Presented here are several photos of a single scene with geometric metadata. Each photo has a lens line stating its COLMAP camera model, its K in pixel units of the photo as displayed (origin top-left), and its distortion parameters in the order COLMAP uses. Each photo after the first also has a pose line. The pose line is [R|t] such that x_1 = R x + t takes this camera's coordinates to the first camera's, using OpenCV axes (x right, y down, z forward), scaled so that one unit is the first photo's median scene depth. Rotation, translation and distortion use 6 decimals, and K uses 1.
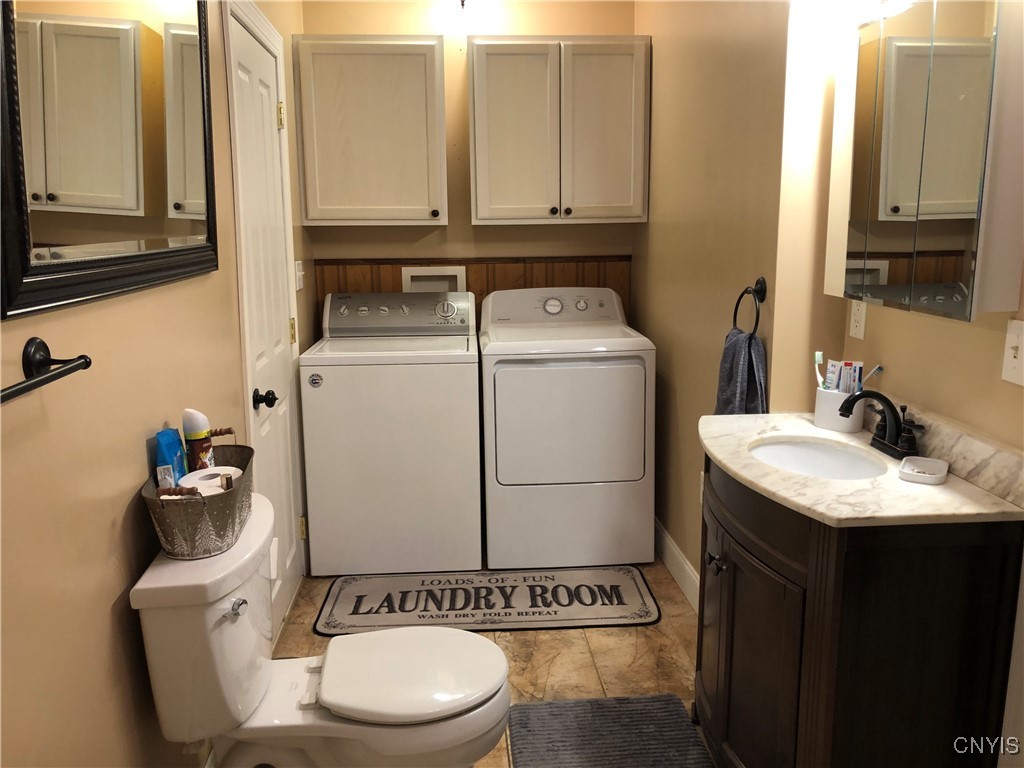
lens RADIAL K [[857.9, 0, 510.9], [0, 857.9, 384.7], [0, 0, 1]] dist [0.068665, -0.018693]
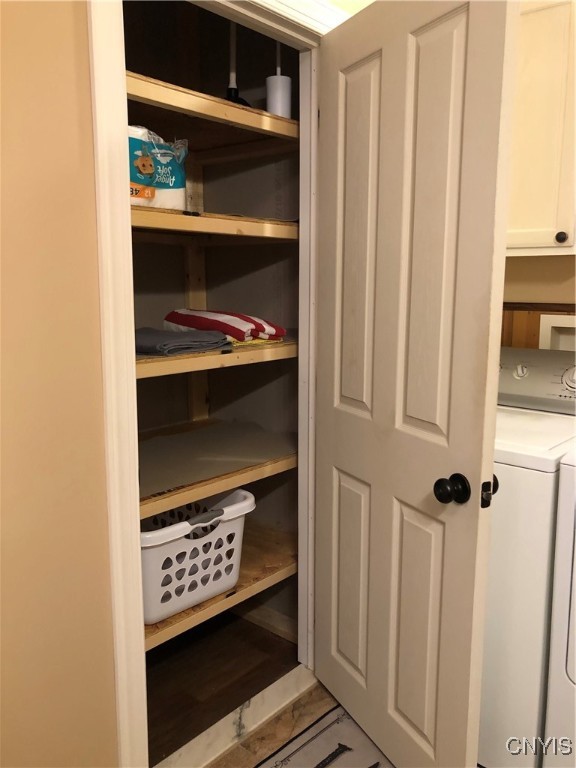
lens RADIAL K [[643.4, 0, 287.4], [0, 643.4, 382.2], [0, 0, 1]] dist [0.068665, -0.018693]
pose [[0.684512, 0.123071, -0.718538, 0.141194], [-0.137932, 0.989708, 0.038117, -0.072373], [0.715834, 0.073018, 0.694442, 0.473542]]
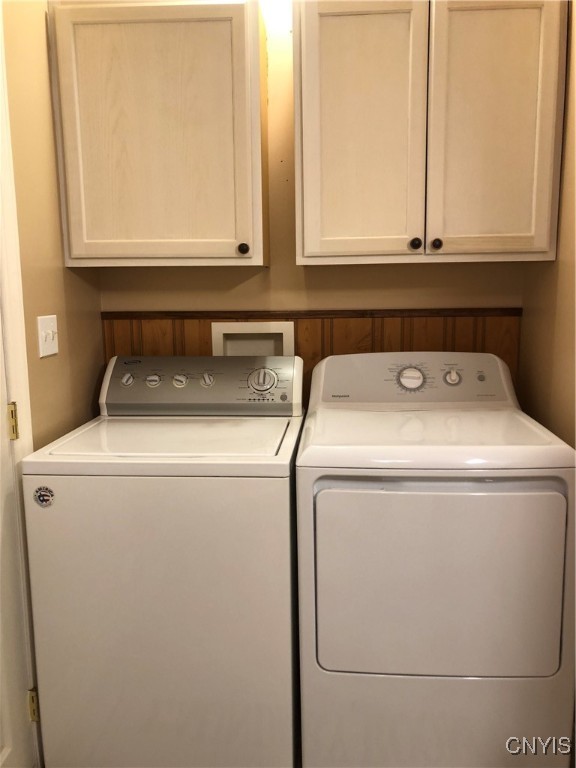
lens RADIAL K [[608.6, 0, 289.1], [0, 608.6, 381.7], [0, 0, 1]] dist [0.026946, 0.004384]
pose [[0.989877, 0.021109, -0.140351, 0.020291], [-0.024601, 0.999428, -0.023191, -0.075788], [0.139781, 0.026409, 0.989830, 0.491096]]
